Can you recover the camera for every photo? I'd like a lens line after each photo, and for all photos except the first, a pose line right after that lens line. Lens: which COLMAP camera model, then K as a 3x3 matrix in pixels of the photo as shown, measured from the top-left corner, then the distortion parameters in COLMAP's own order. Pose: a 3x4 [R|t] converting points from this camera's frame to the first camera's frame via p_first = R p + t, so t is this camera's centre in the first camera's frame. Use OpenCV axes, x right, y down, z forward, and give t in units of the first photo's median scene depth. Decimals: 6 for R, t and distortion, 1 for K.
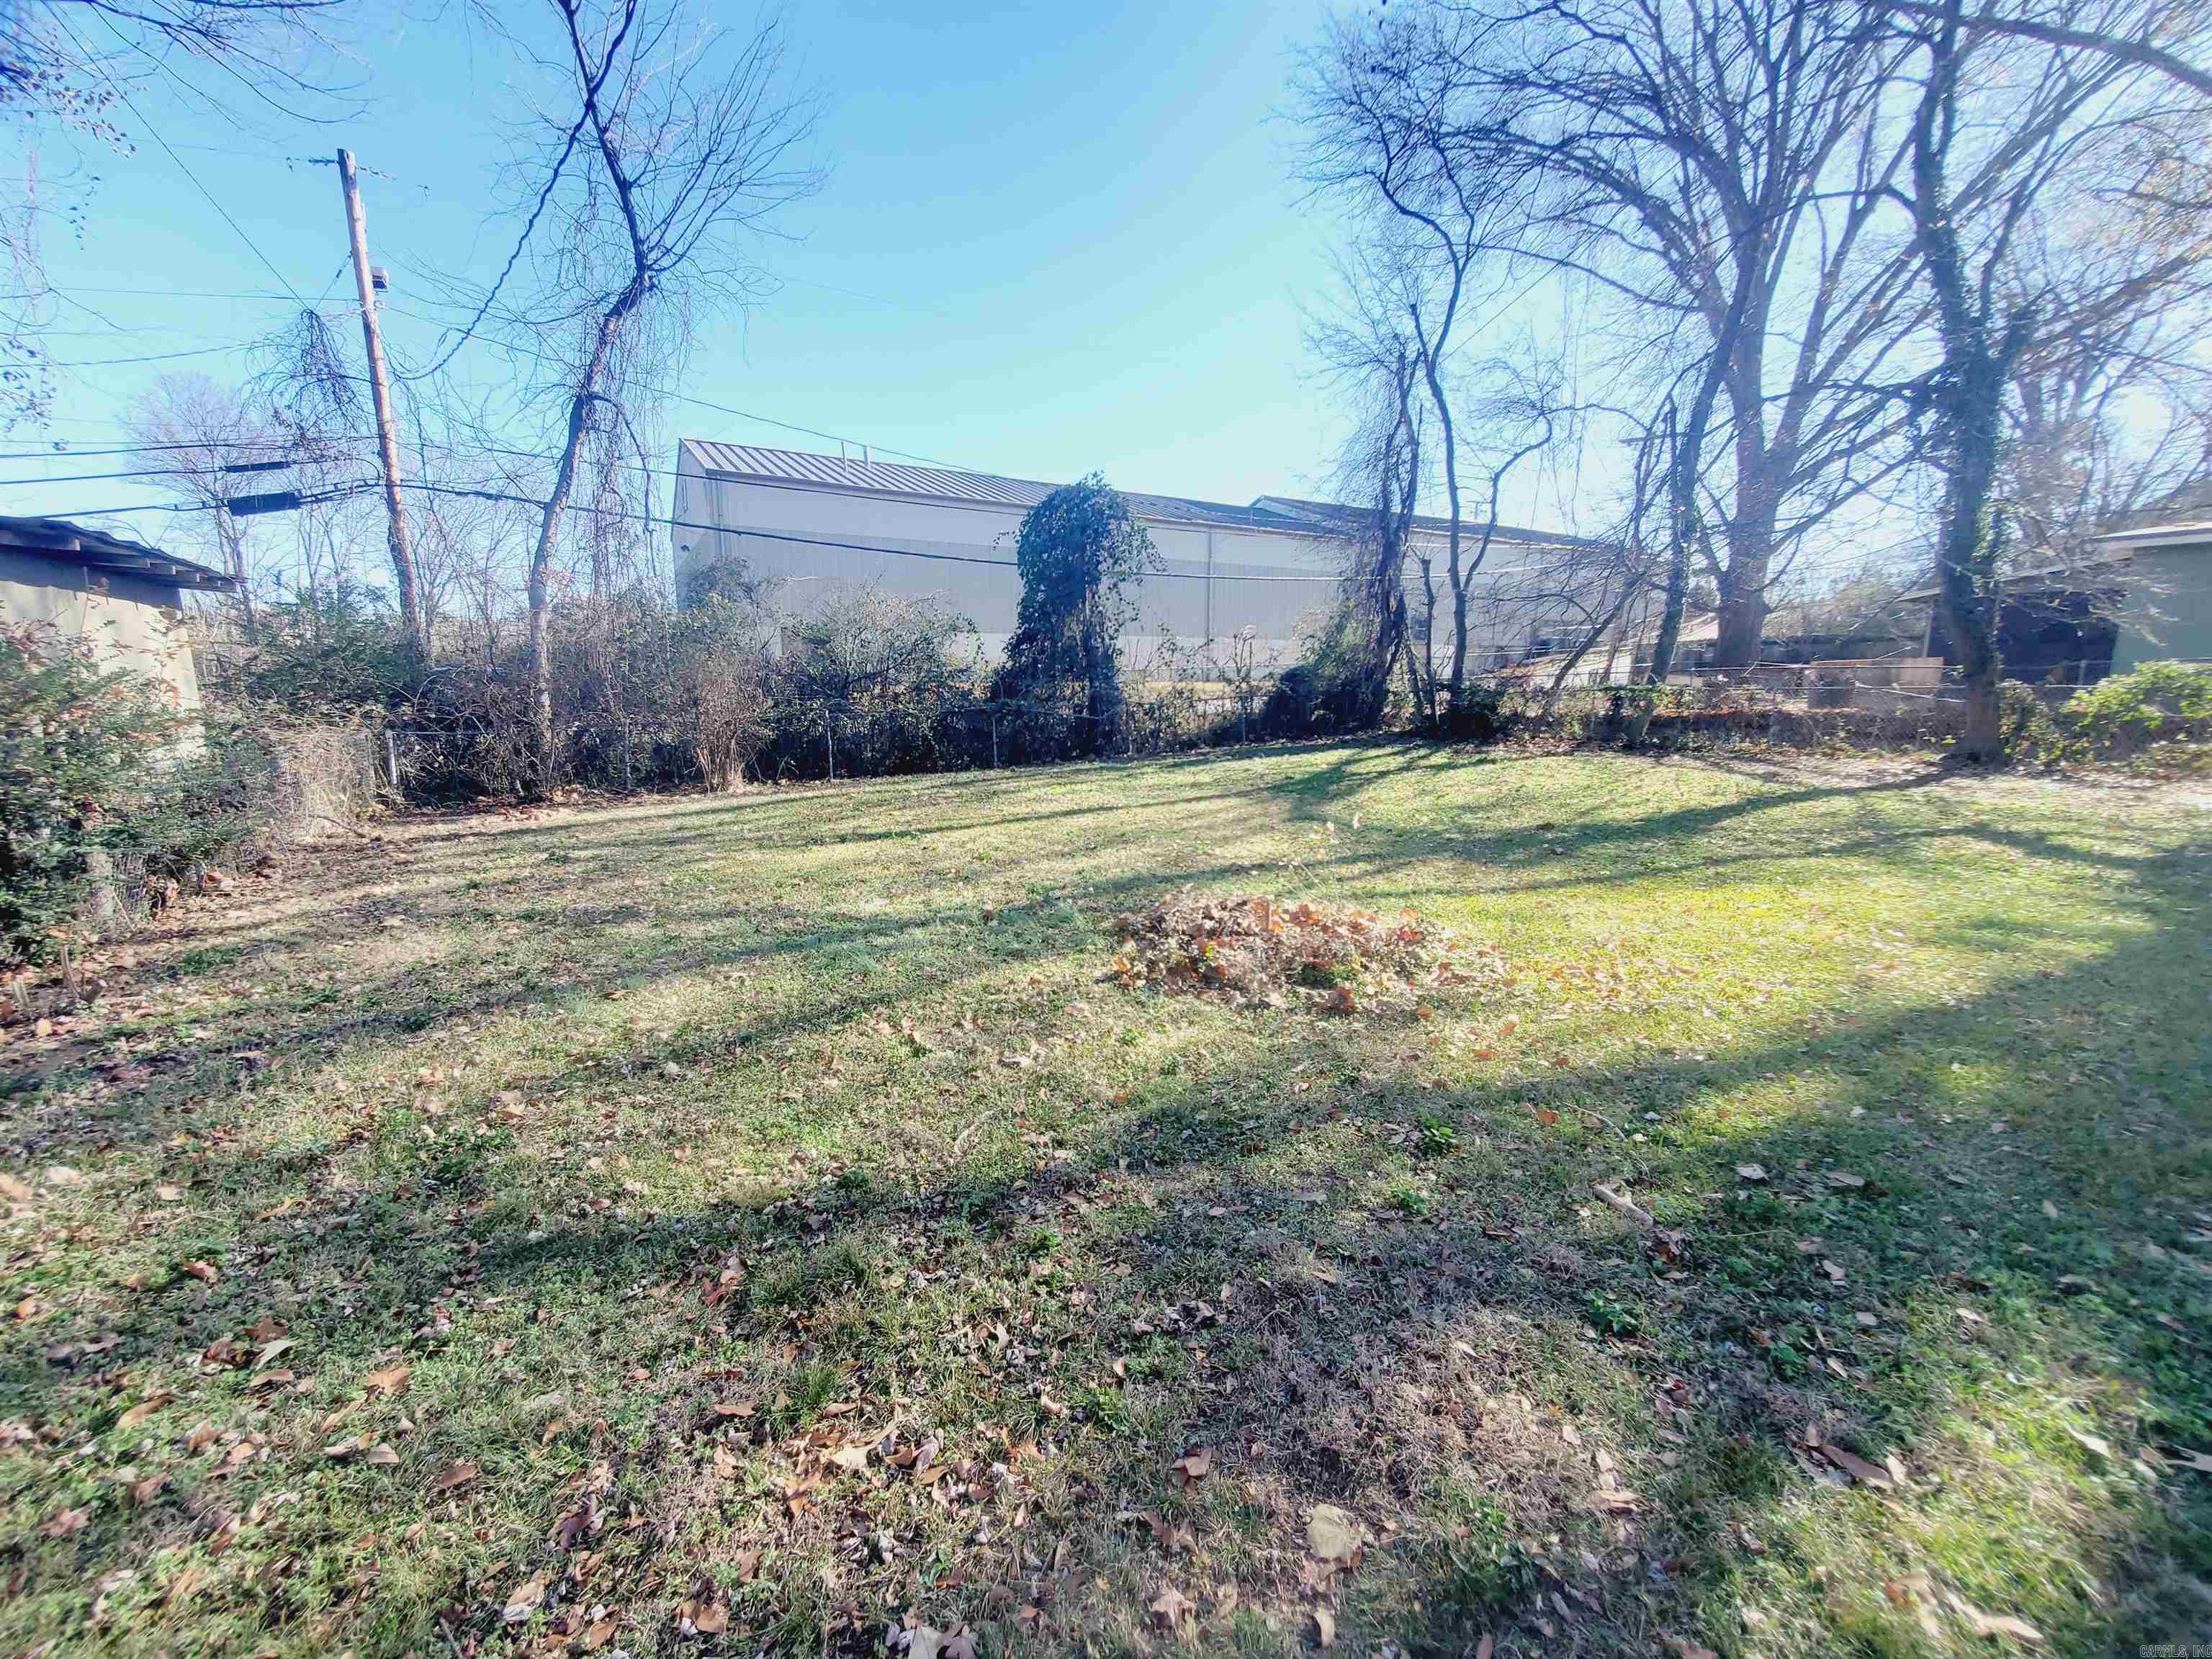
lens RADIAL K [[875.2, 0, 1107.8], [0, 875.2, 836.5], [0, 0, 1]] dist [-0.000527, -0.001545]
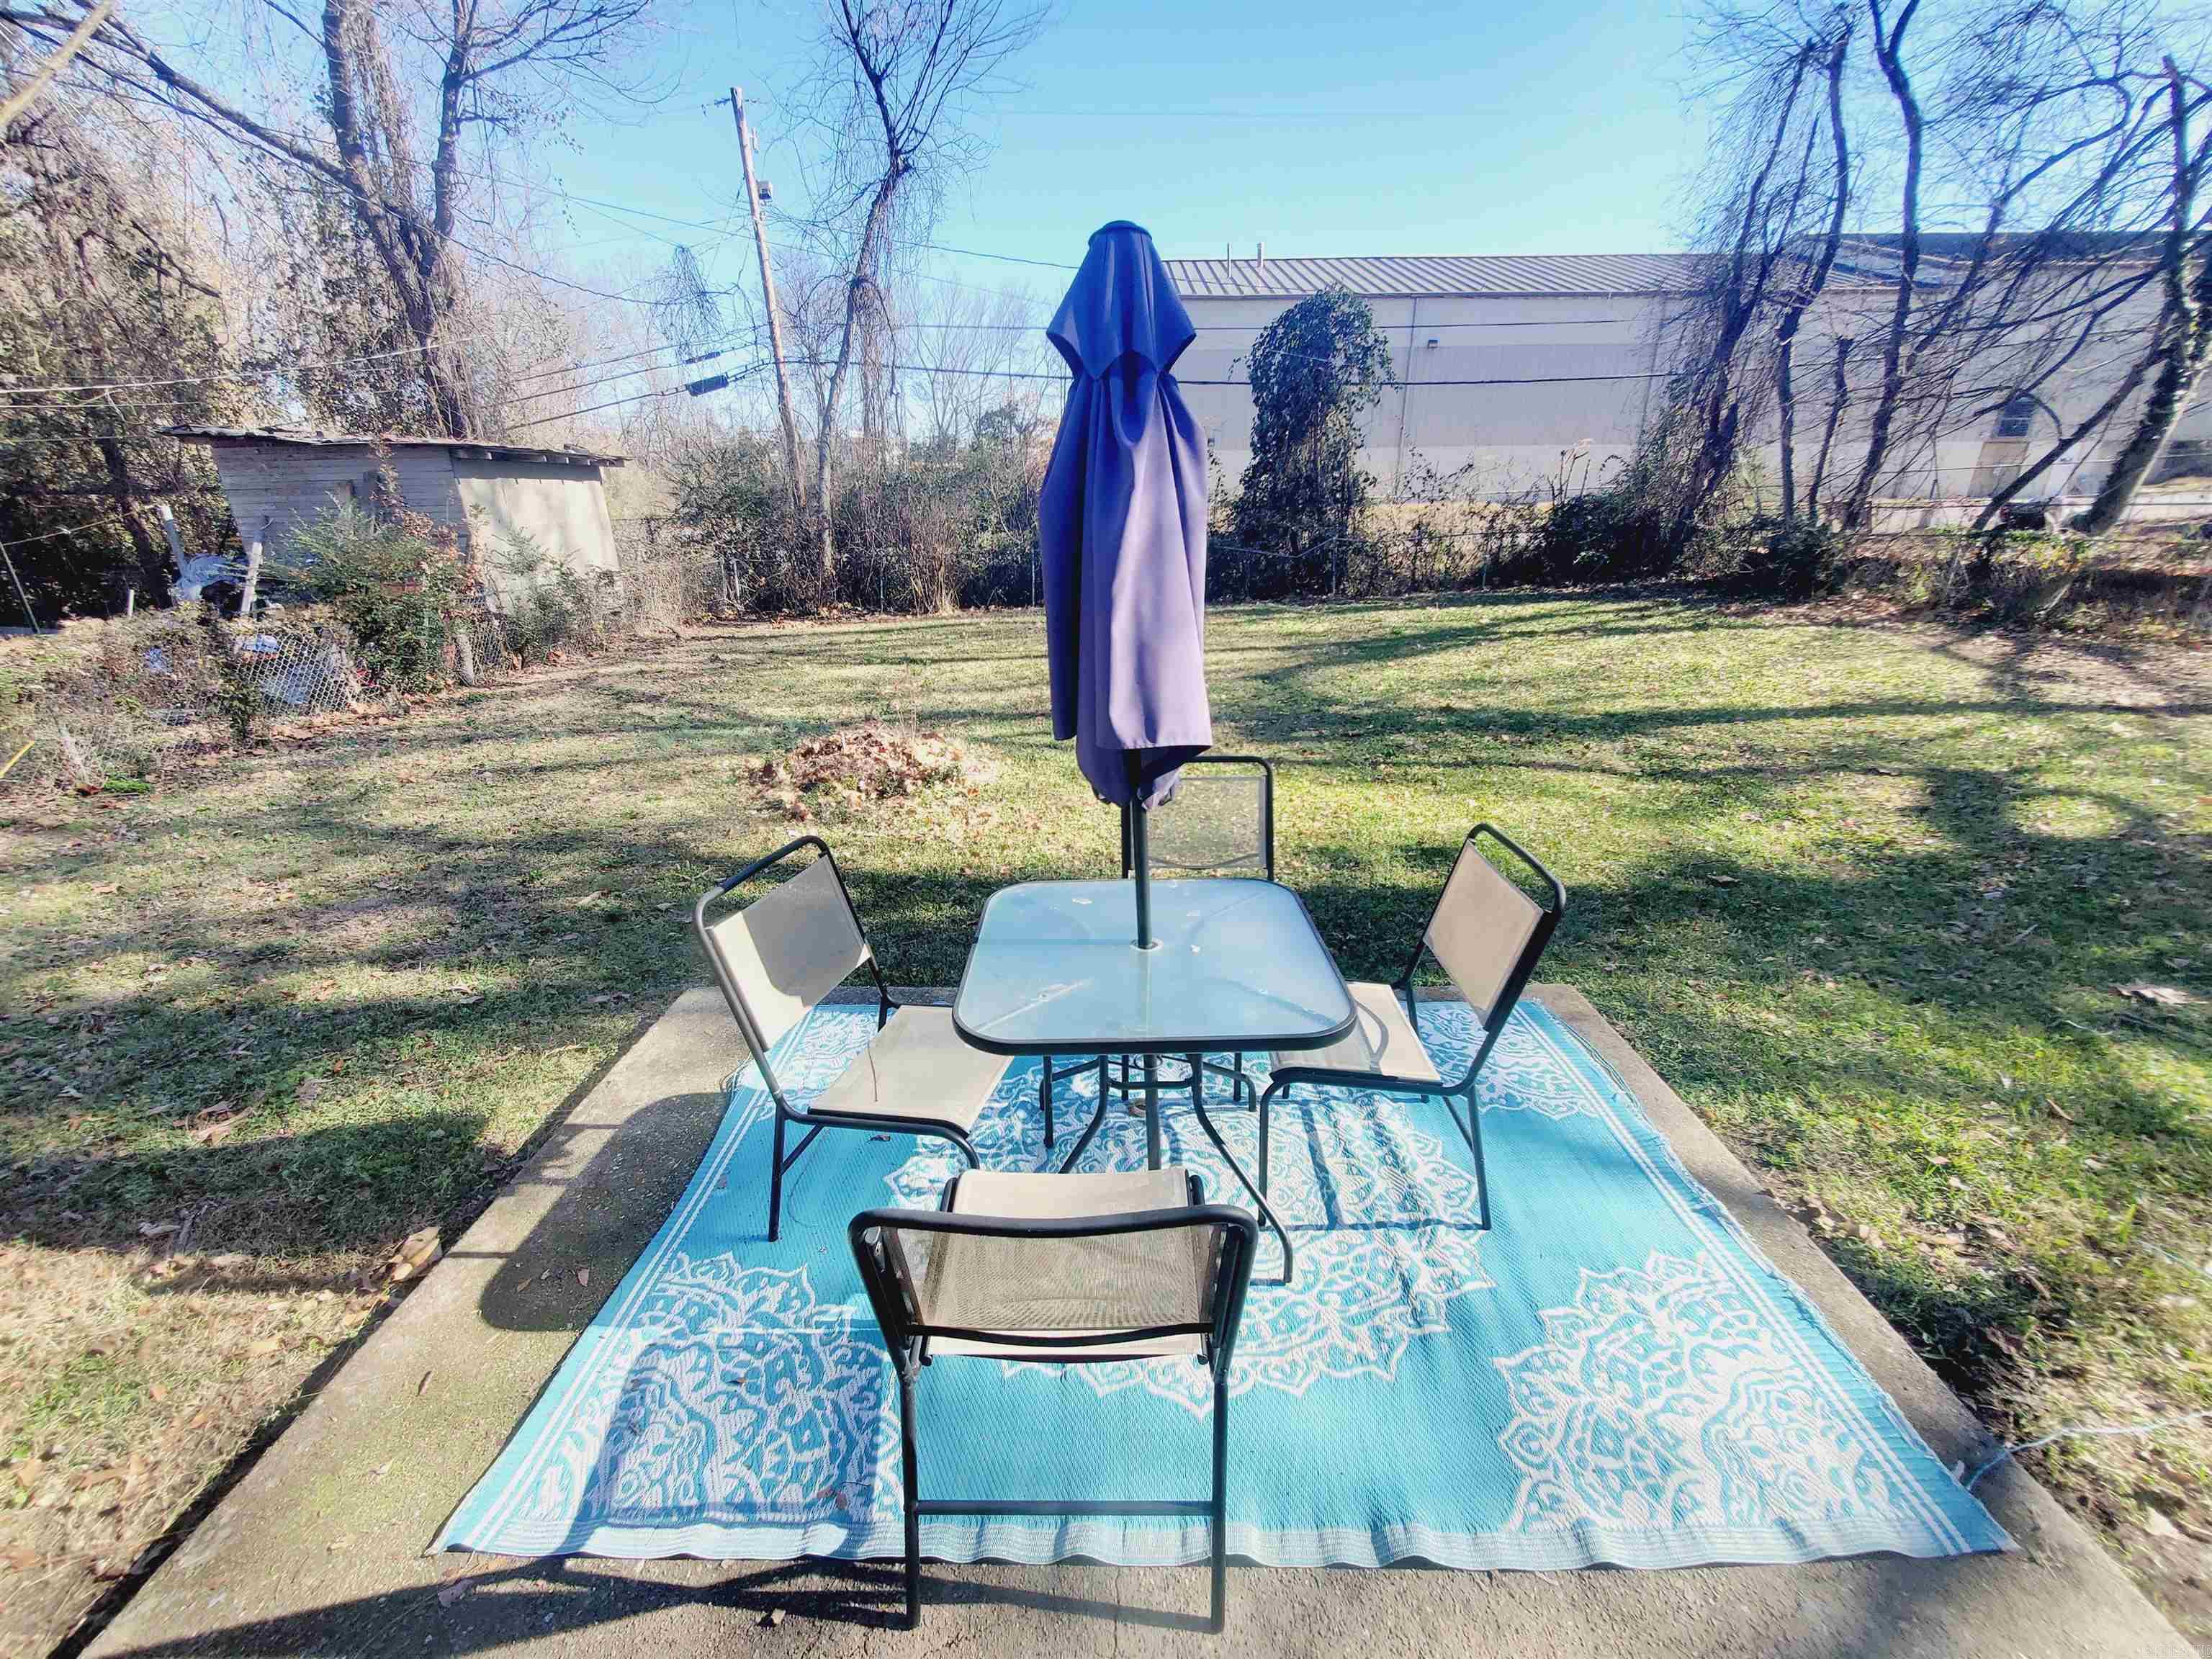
lens RADIAL K [[875.2, 0, 1088.4], [0, 875.2, 835.7], [0, 0, 1]] dist [-0.000527, -0.001545]
pose [[0.860937, 0.178797, -0.476256, 0.389332], [-0.079535, 0.971996, 0.221131, -0.035305], [0.502456, -0.152501, 0.851047, -0.010591]]
